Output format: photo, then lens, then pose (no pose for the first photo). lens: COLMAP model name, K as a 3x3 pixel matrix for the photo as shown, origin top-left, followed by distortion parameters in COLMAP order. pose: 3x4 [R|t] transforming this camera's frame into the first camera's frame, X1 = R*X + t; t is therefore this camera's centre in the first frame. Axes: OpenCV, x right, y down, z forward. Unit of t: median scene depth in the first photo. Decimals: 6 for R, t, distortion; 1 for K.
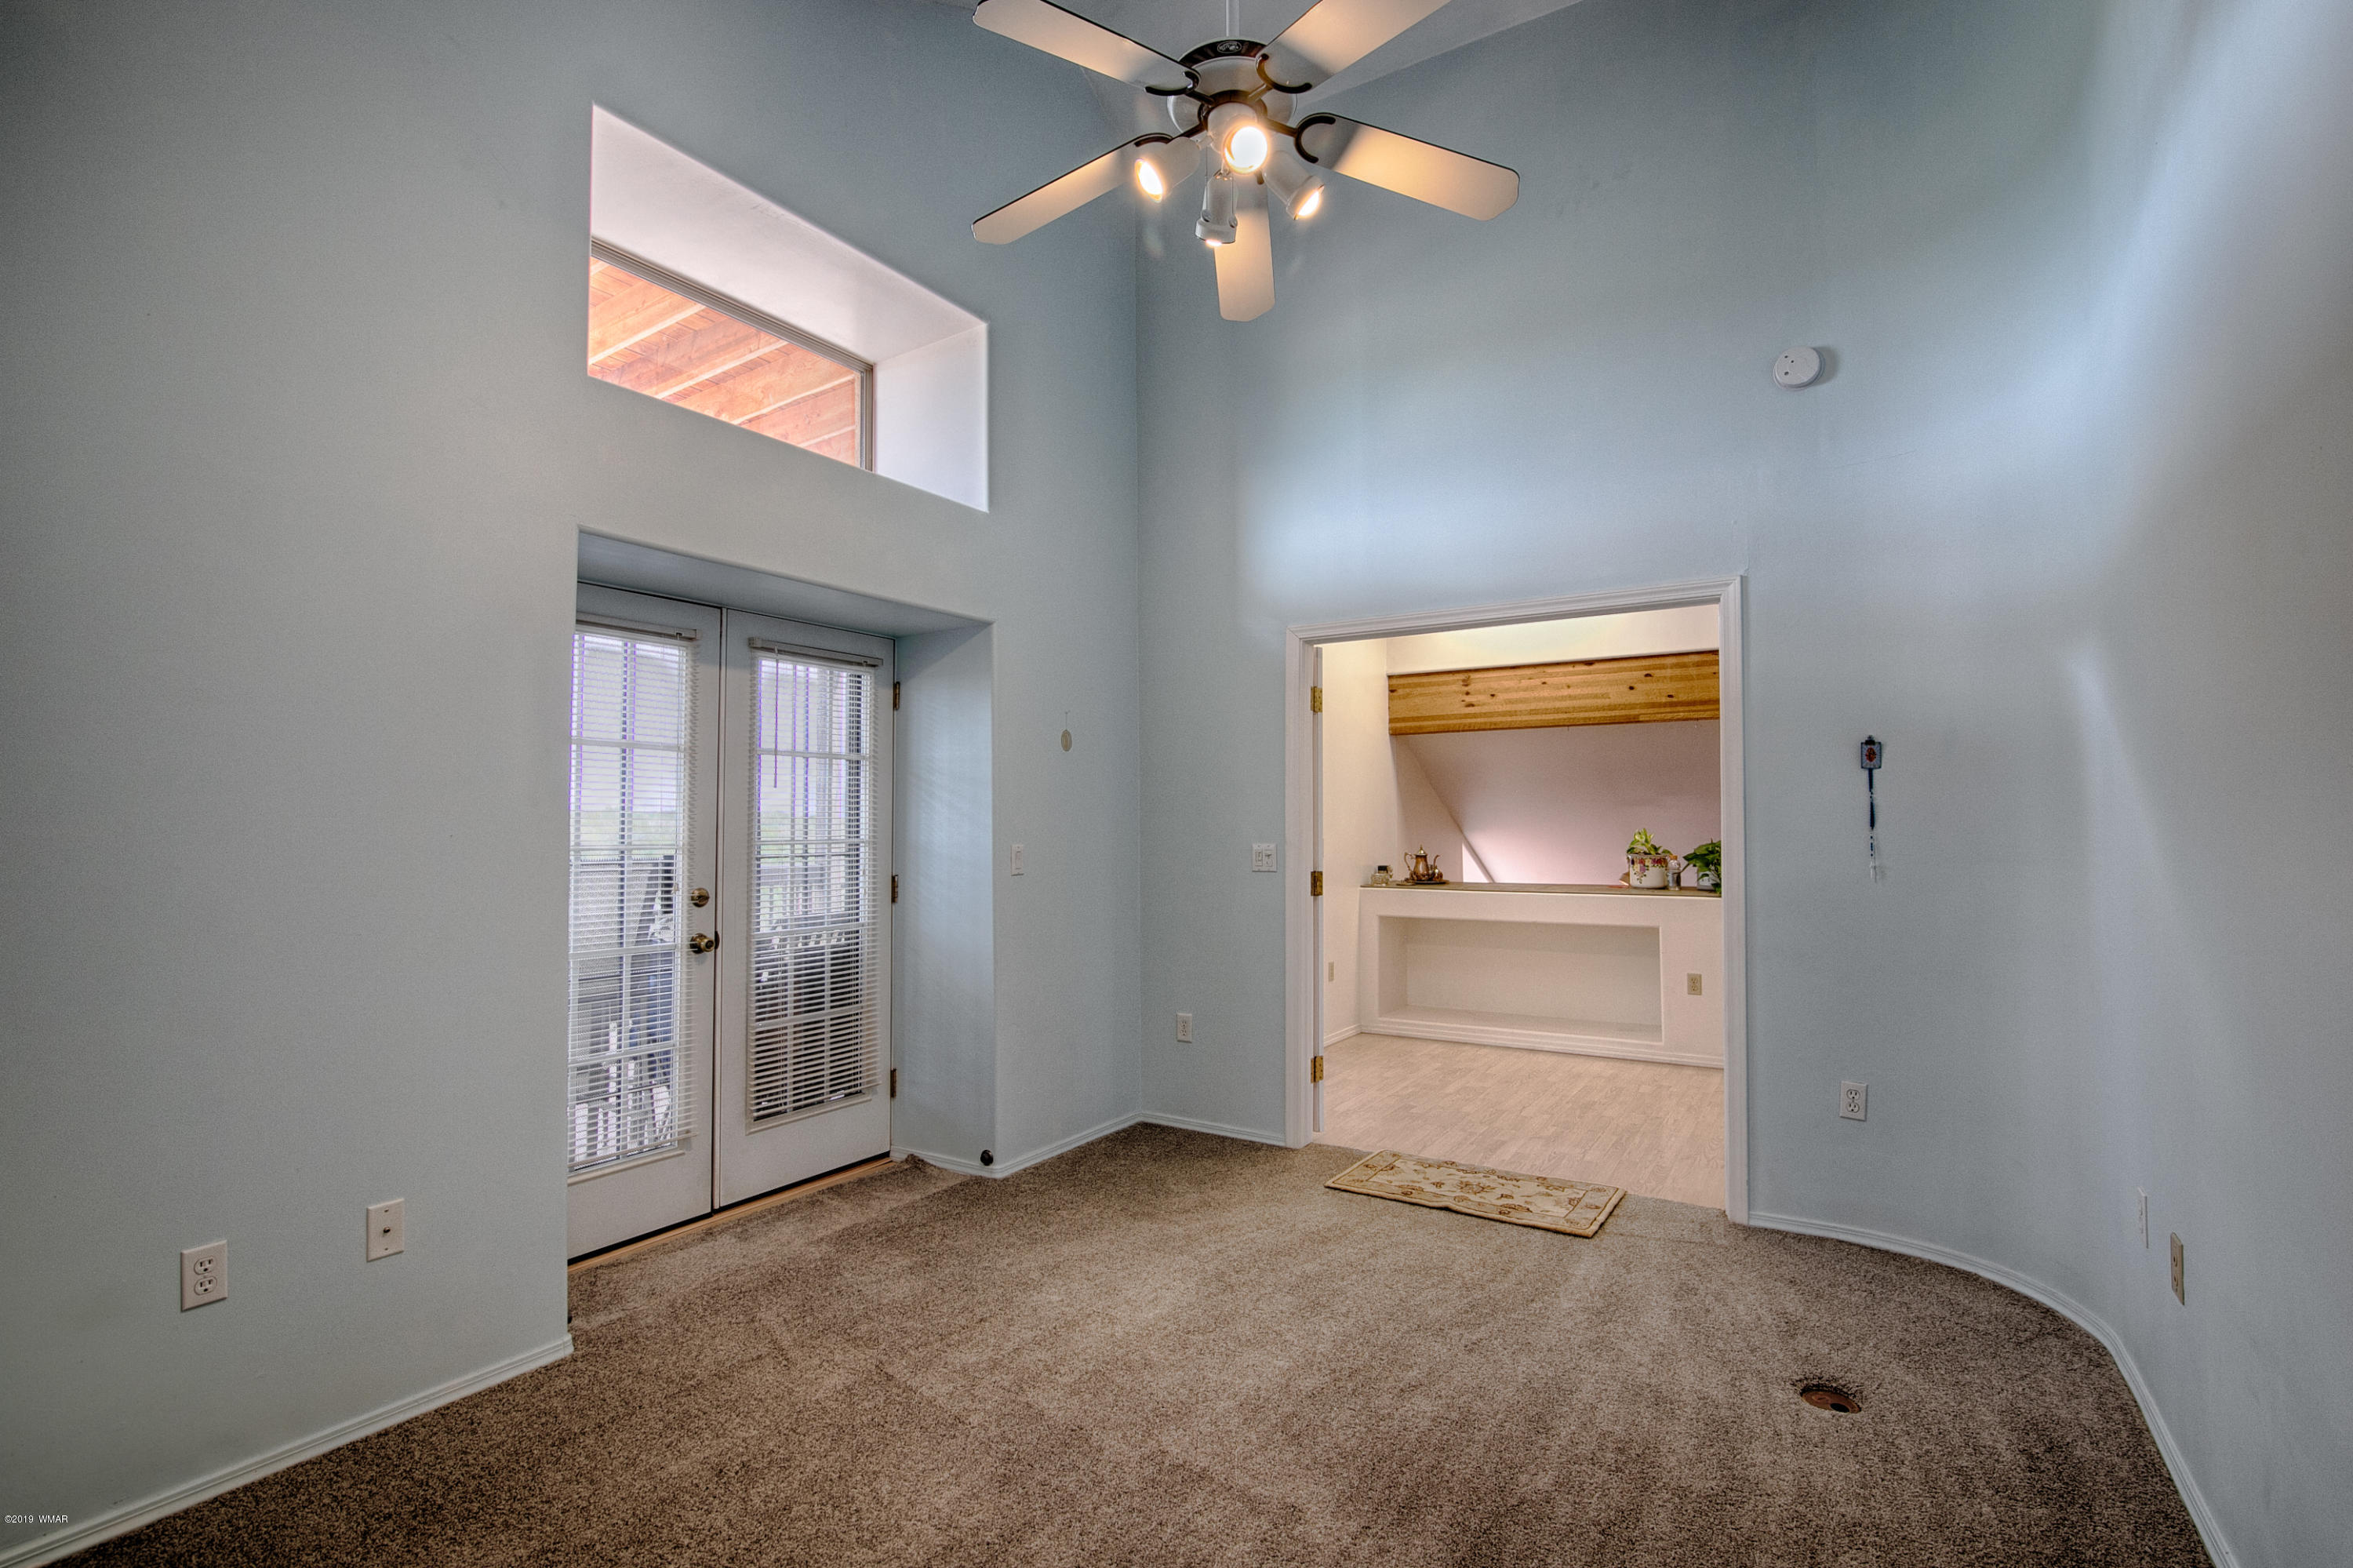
lens RADIAL K [[1083.7, 0, 1176.5], [0, 1083.7, 784.0], [0, 0, 1]] dist [-0.015586, 0.000179]
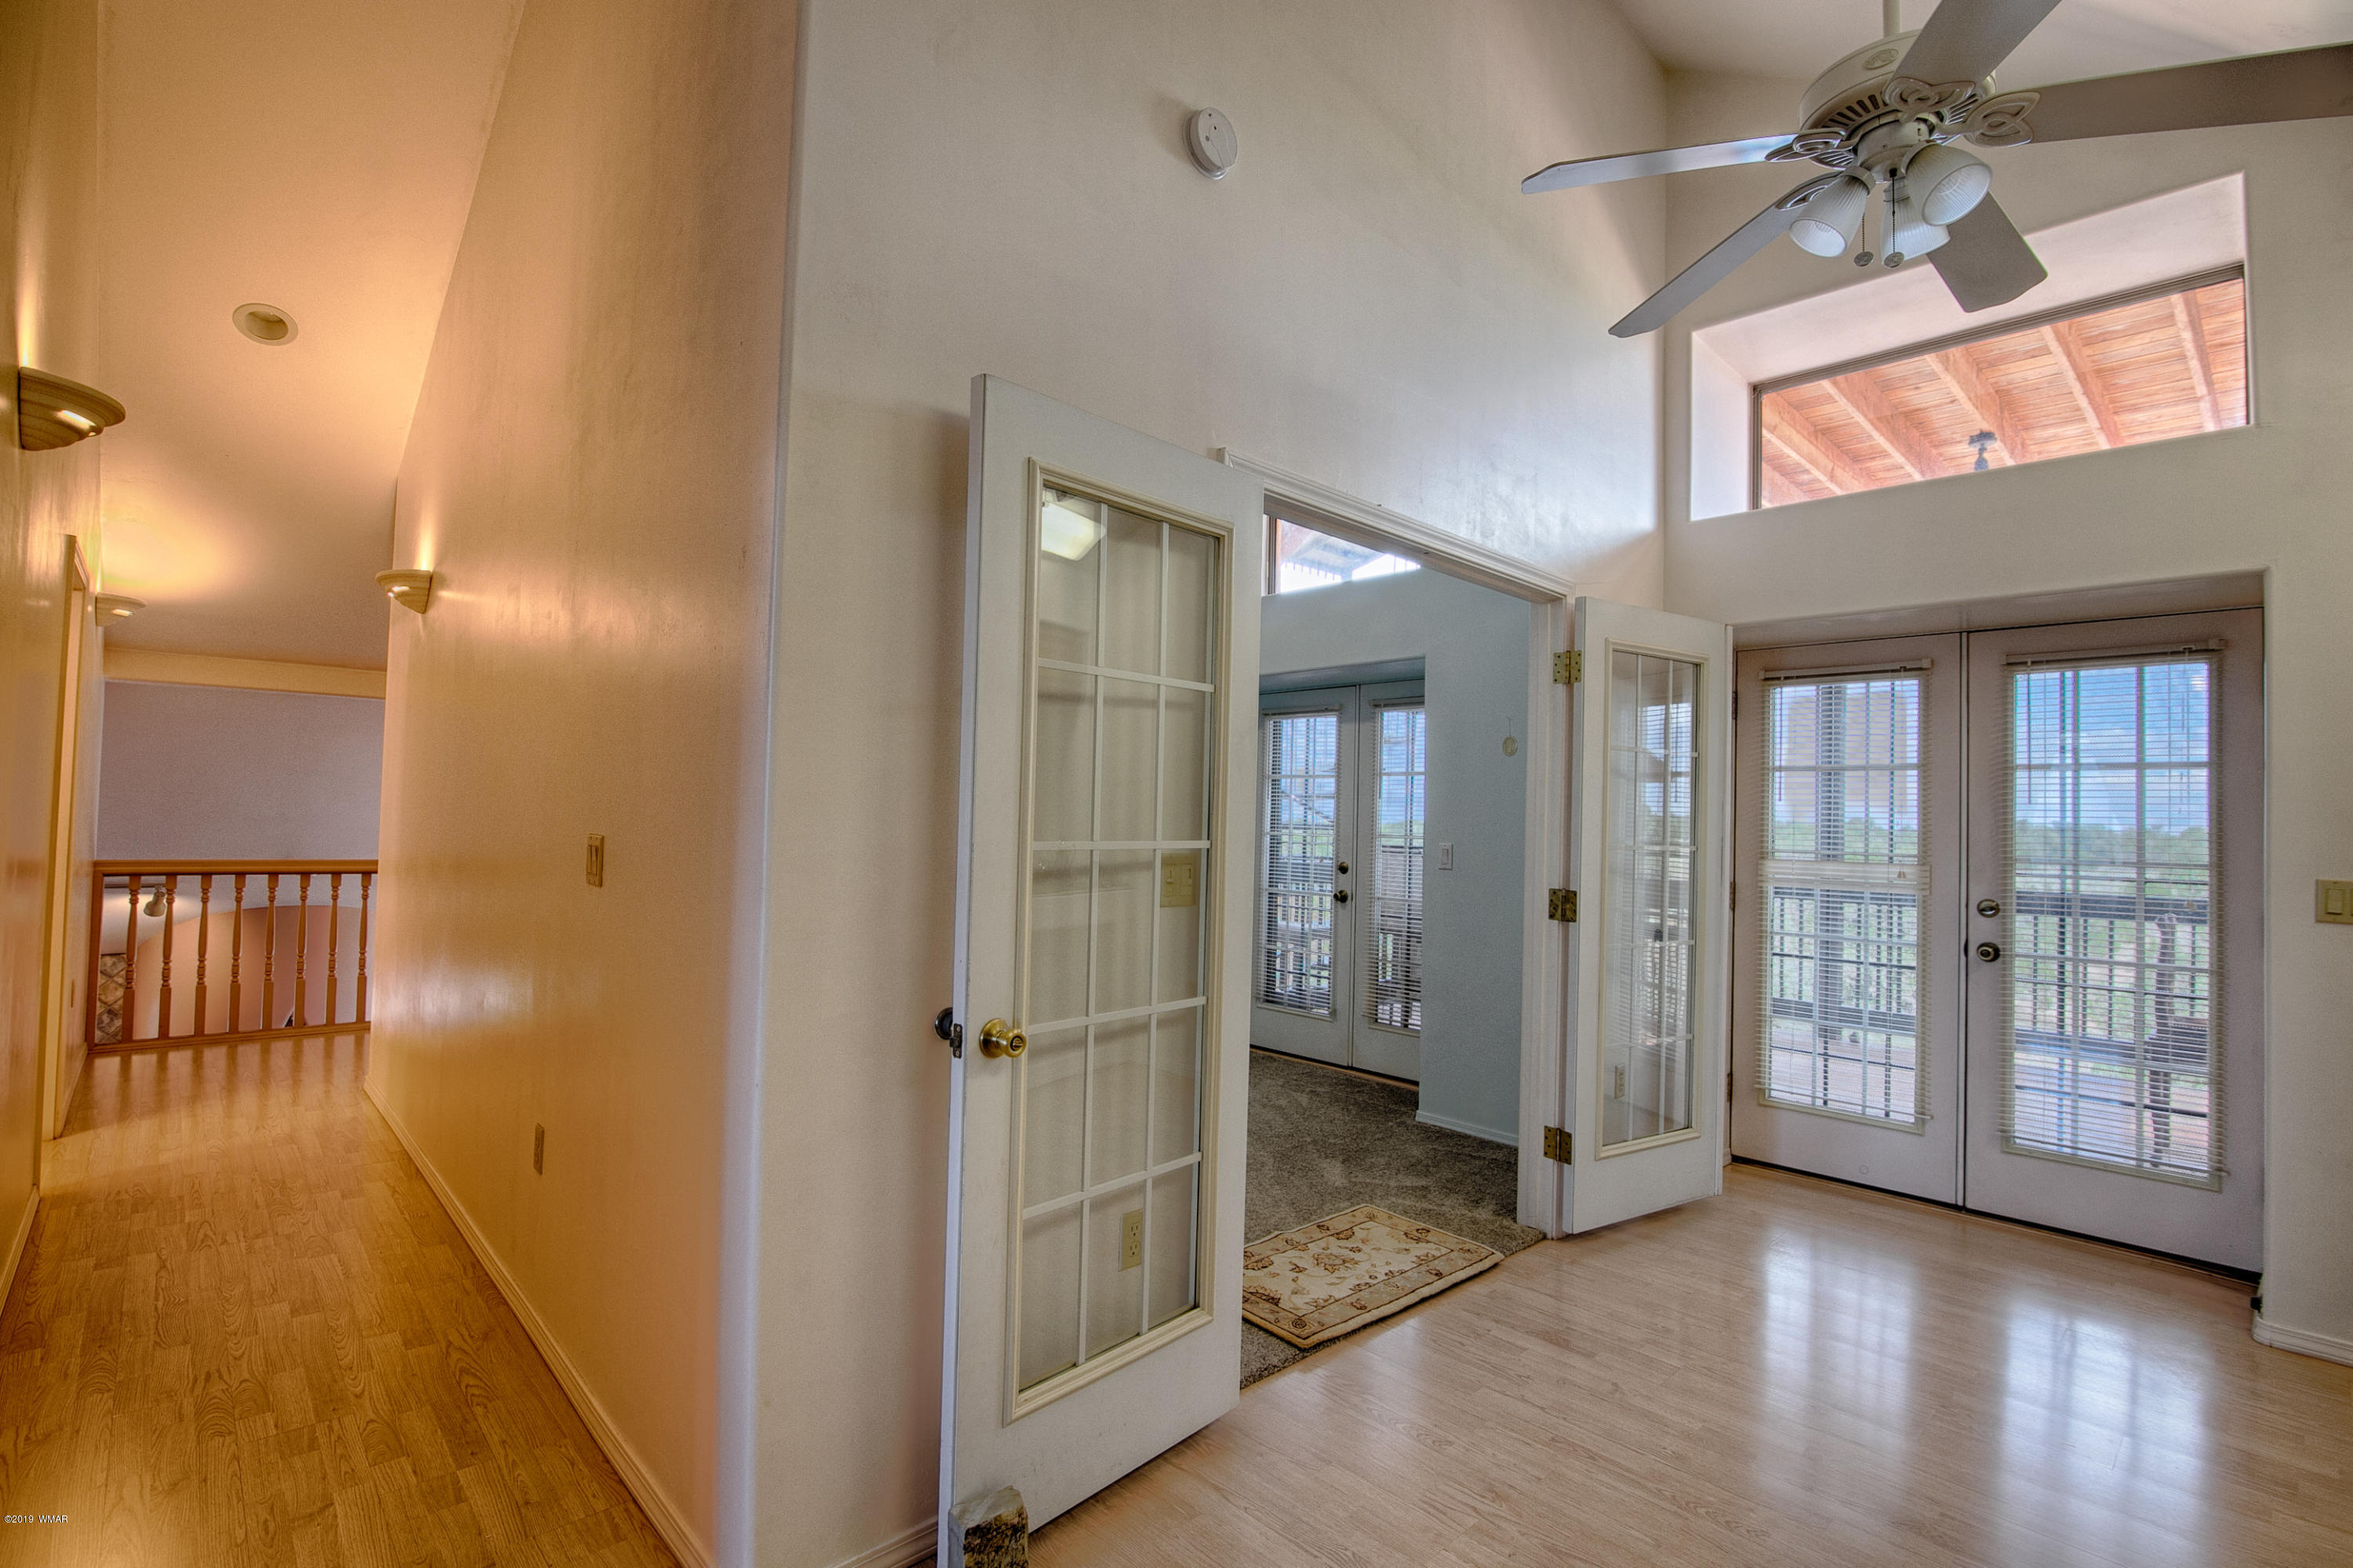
lens RADIAL K [[1083.7, 0, 1176.5], [0, 1083.7, 784.0], [0, 0, 1]] dist [-0.015586, 0.000179]
pose [[-0.244933, -0.047671, -0.968367, 1.088145], [-0.011442, 0.998863, -0.046278, 0.053663], [0.969473, -0.000255, -0.245200, 1.066811]]
